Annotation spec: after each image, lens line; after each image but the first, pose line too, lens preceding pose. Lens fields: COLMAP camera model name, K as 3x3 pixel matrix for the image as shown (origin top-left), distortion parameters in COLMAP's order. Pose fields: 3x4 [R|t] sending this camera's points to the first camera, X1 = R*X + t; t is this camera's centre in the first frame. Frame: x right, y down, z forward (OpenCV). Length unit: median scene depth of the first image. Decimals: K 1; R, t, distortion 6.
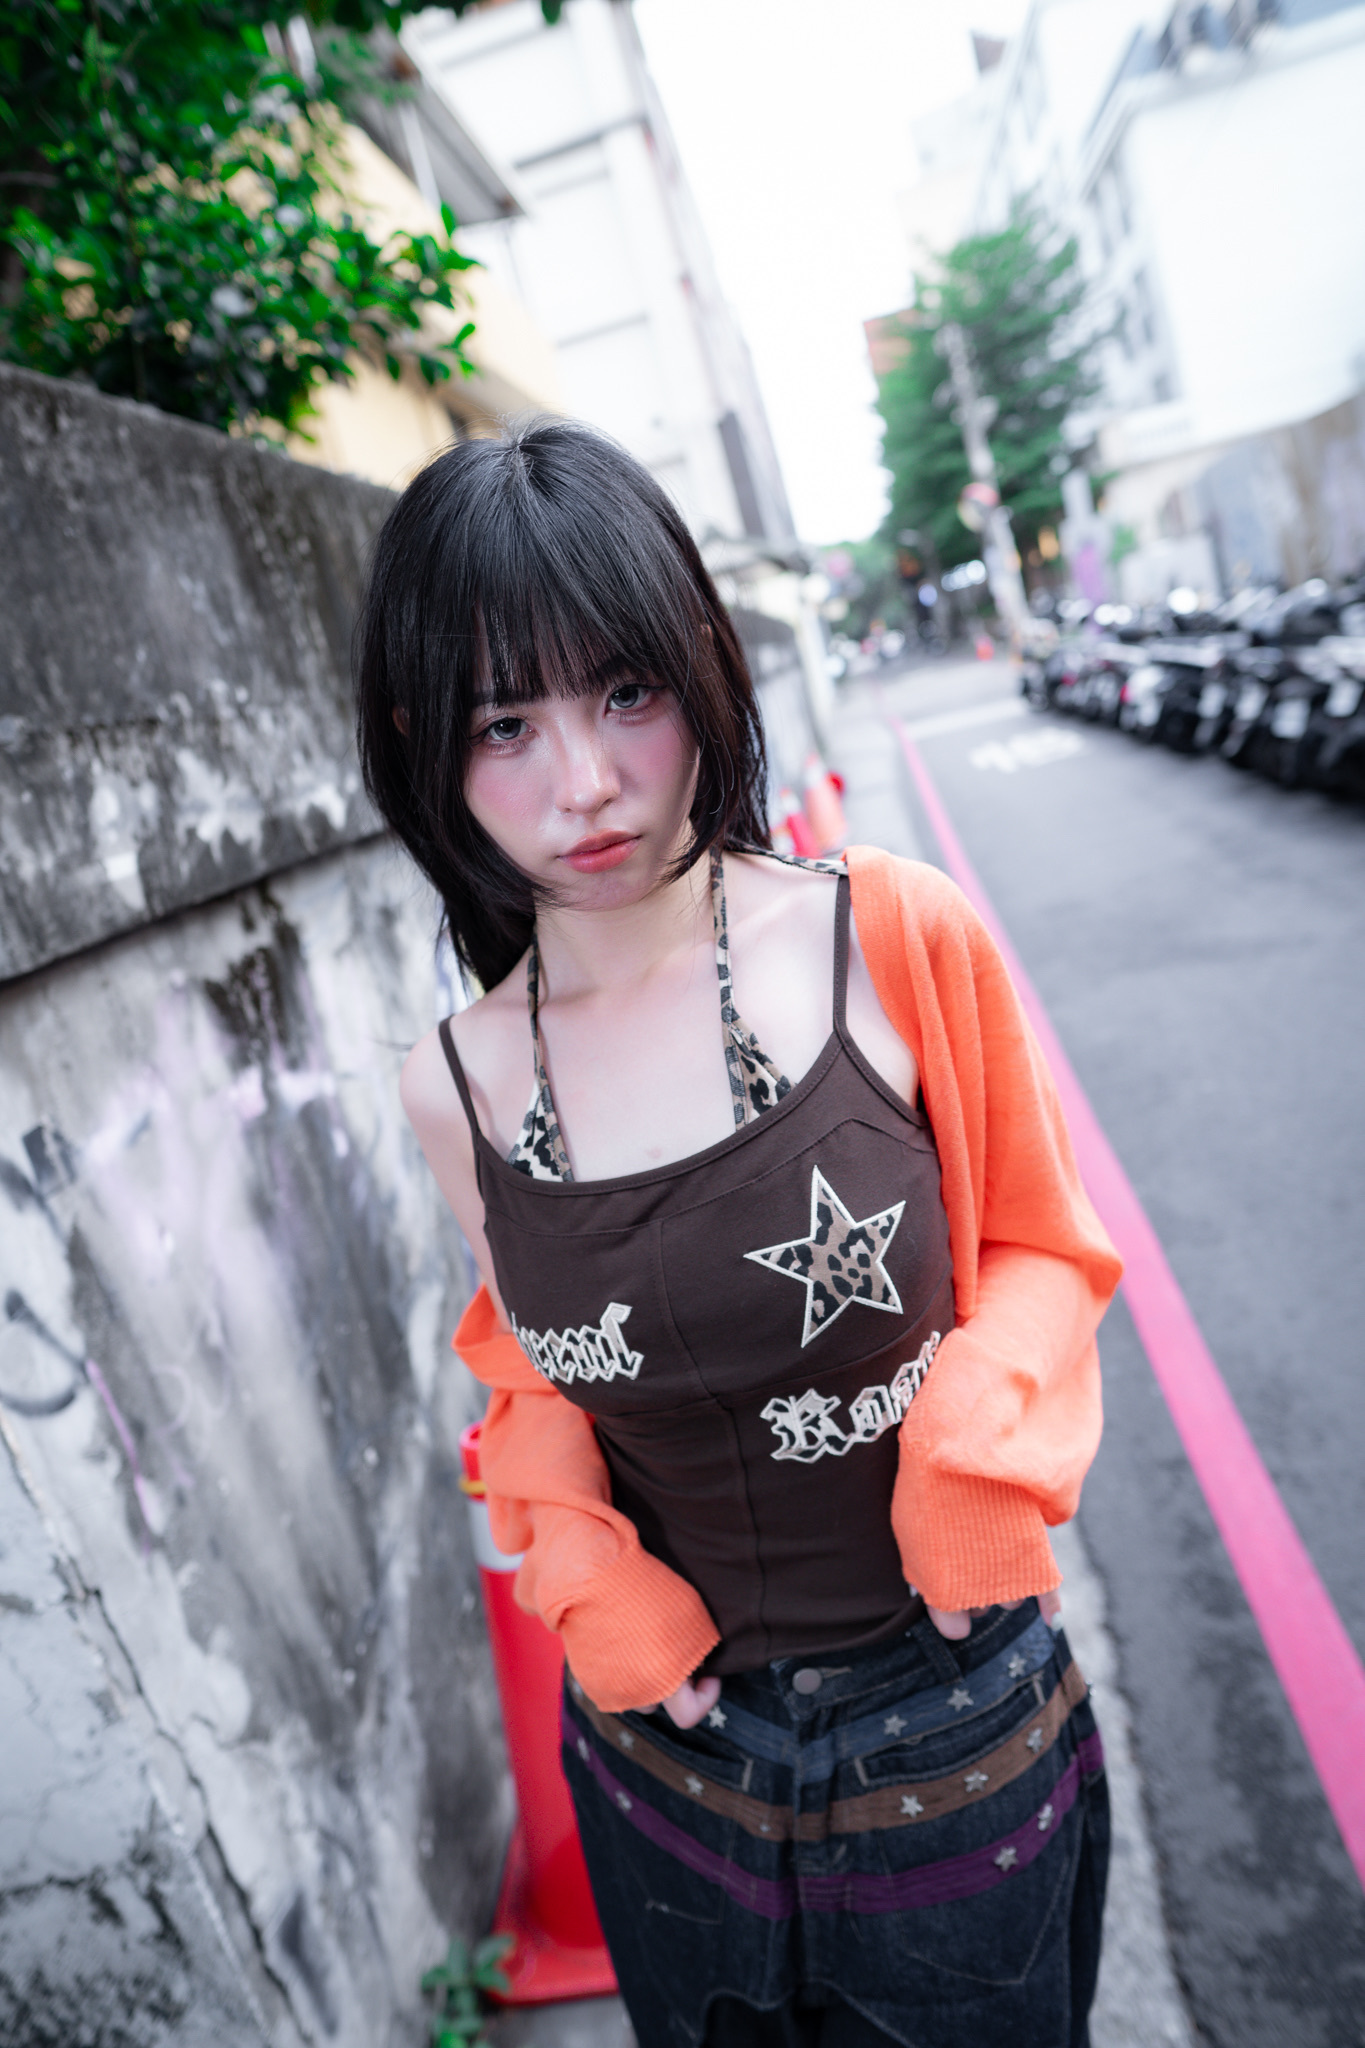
lens RADIAL K [[1435.4, 0, 681.5], [0, 1435.4, 1031.6], [0, 0, 1]] dist [-0.109138, 0.068172]
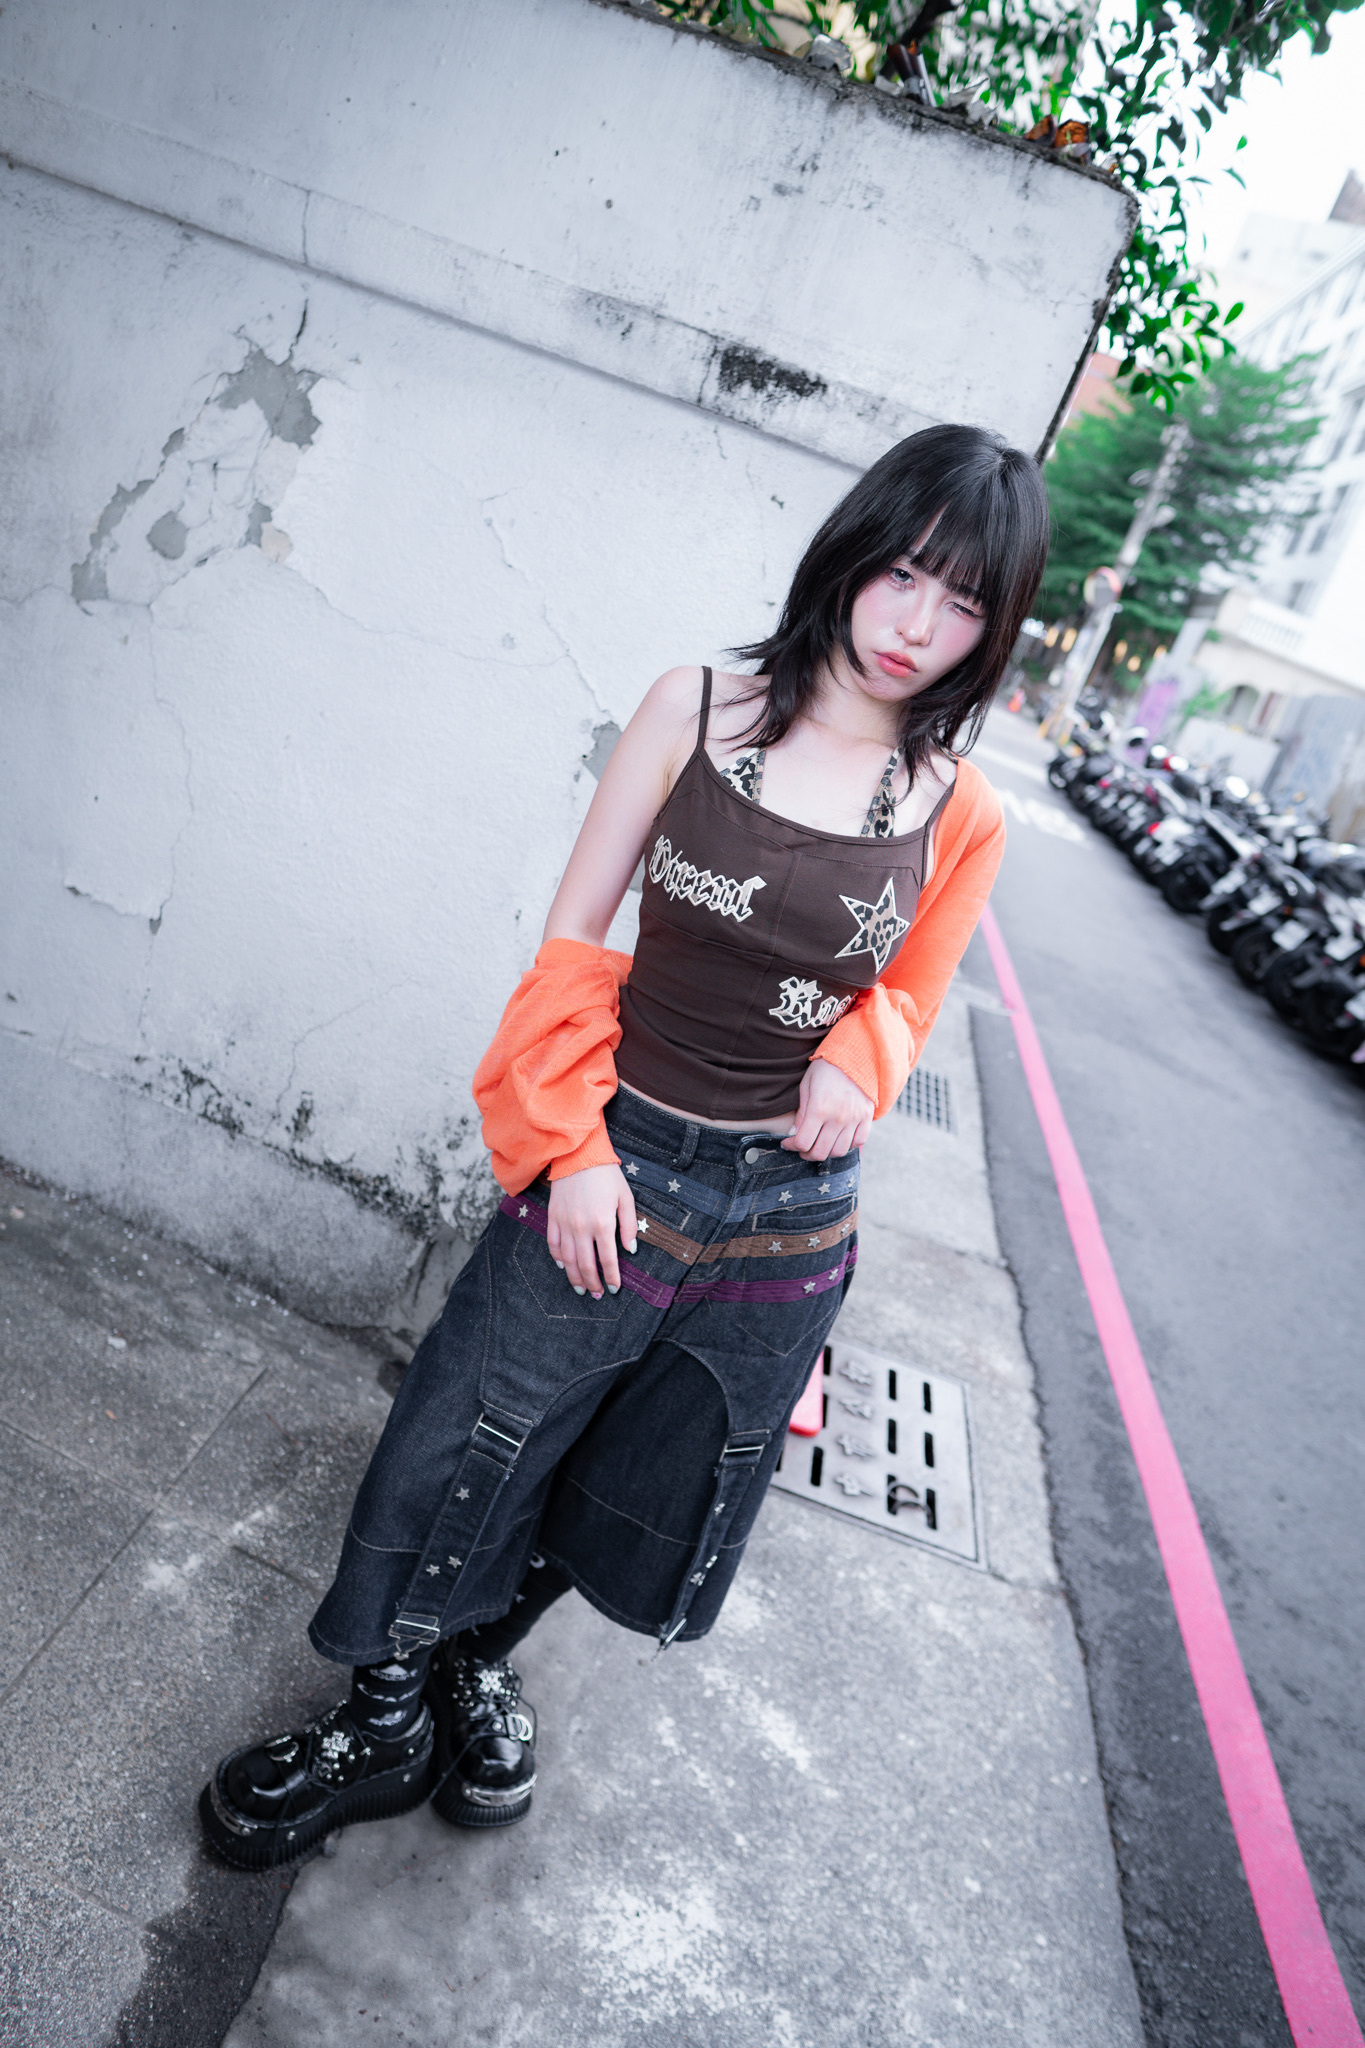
lens RADIAL K [[1435.4, 0, 681.5], [0, 1435.4, 1031.6], [0, 0, 1]] dist [-0.109138, 0.068172]
pose [[0.820703, 0.548027, 0.161597, -0.076924], [-0.561518, 0.825898, 0.050897, 0.041008], [-0.105570, -0.132511, 0.985543, -0.065883]]
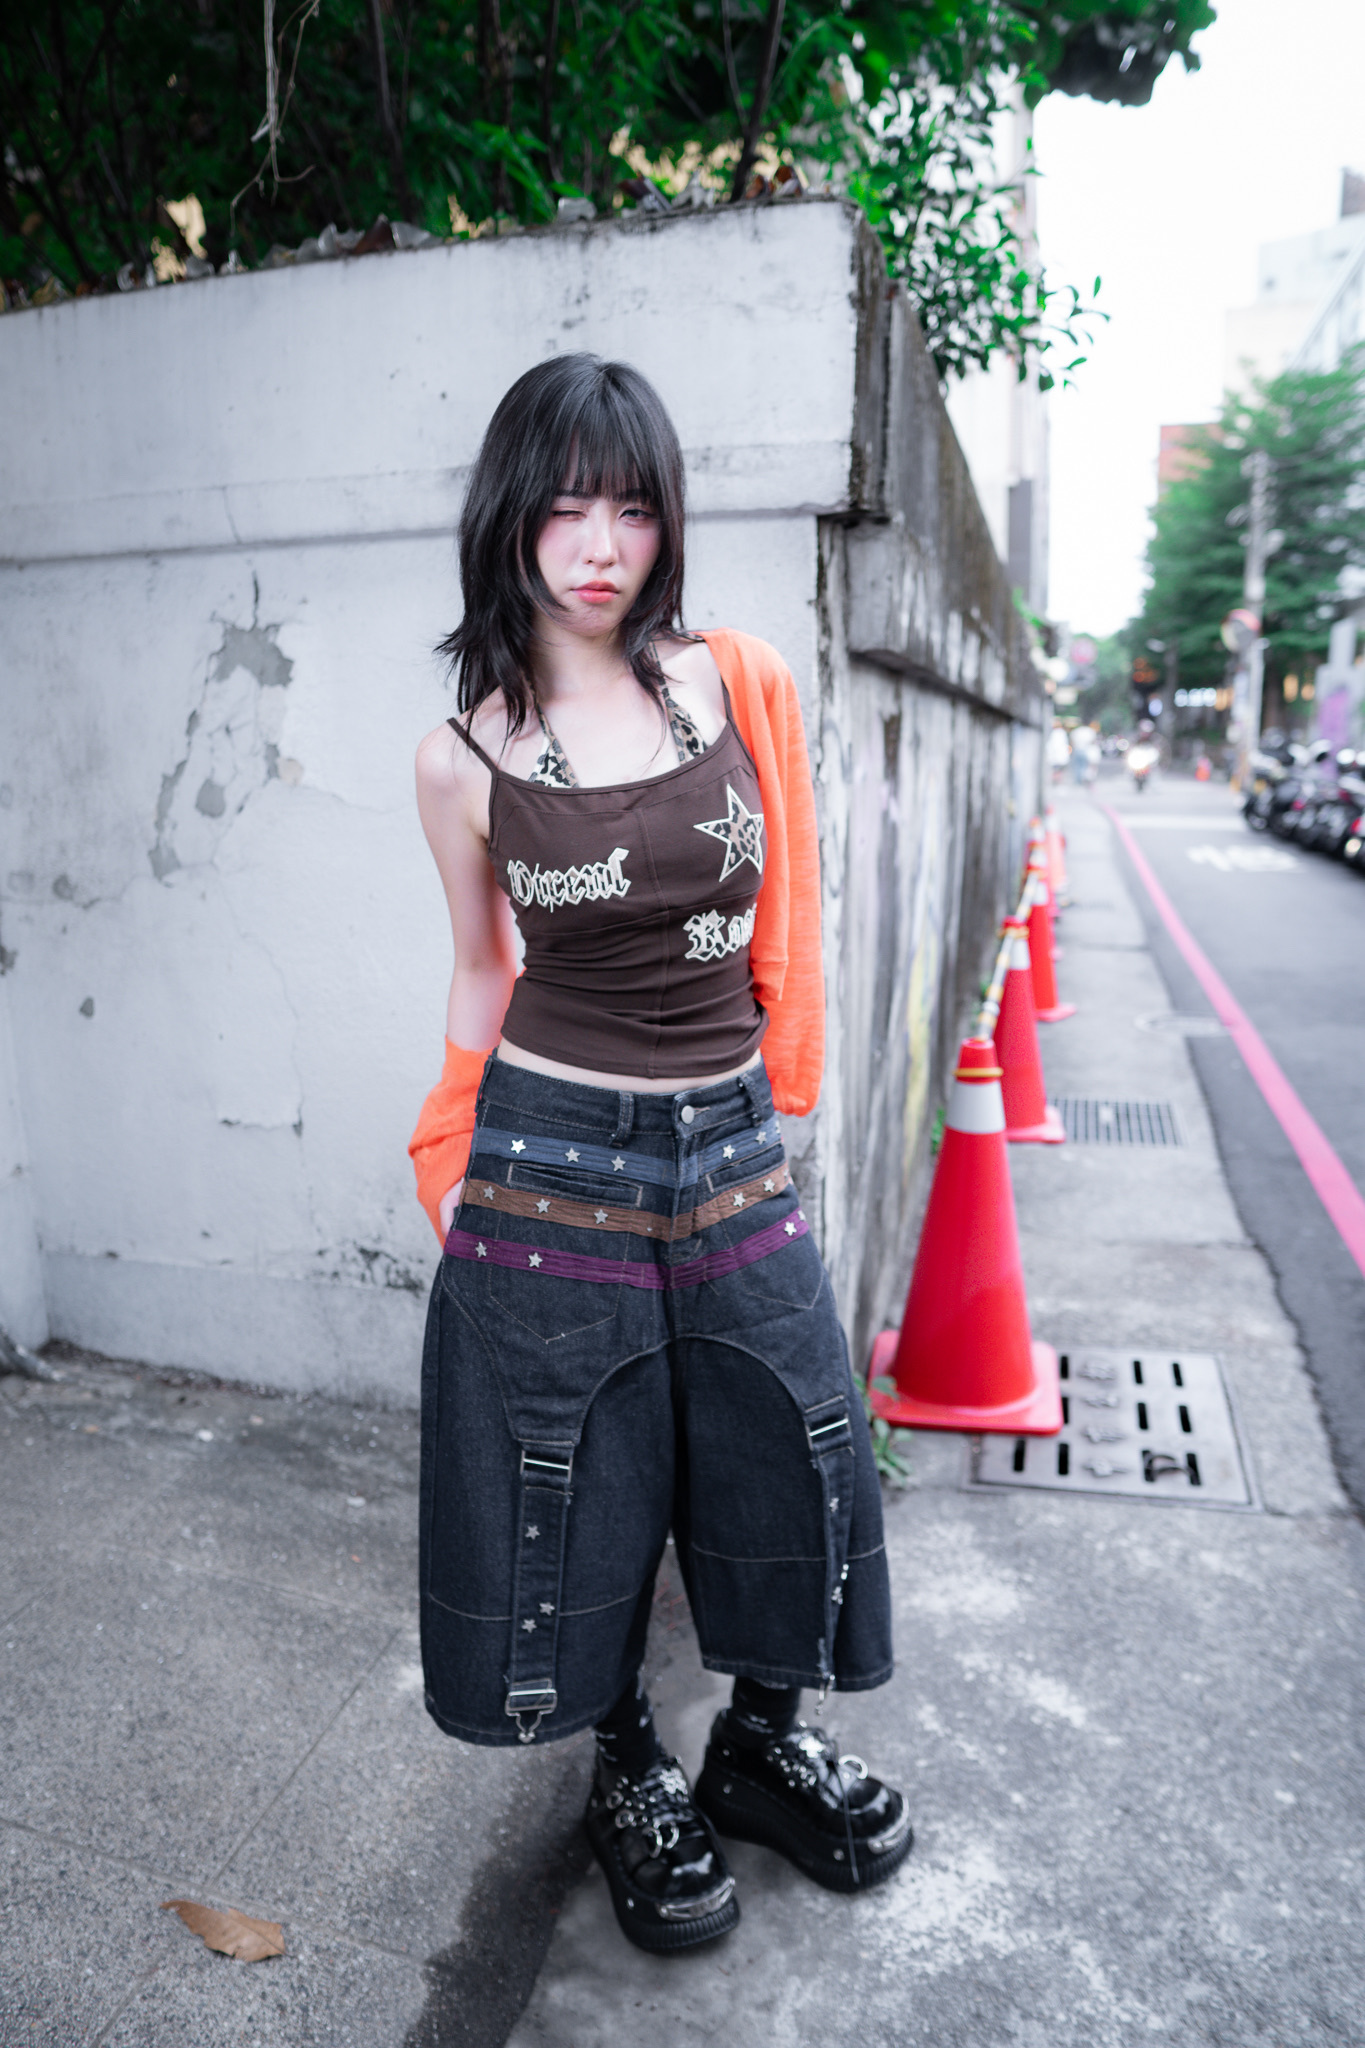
lens RADIAL K [[1435.4, 0, 681.5], [0, 1435.4, 1031.6], [0, 0, 1]] dist [-0.109138, 0.068172]
pose [[0.960482, 0.266402, -0.080651, -0.044535], [-0.267695, 0.963488, -0.005466, 0.049844], [0.076250, 0.026840, 0.996727, -0.078633]]
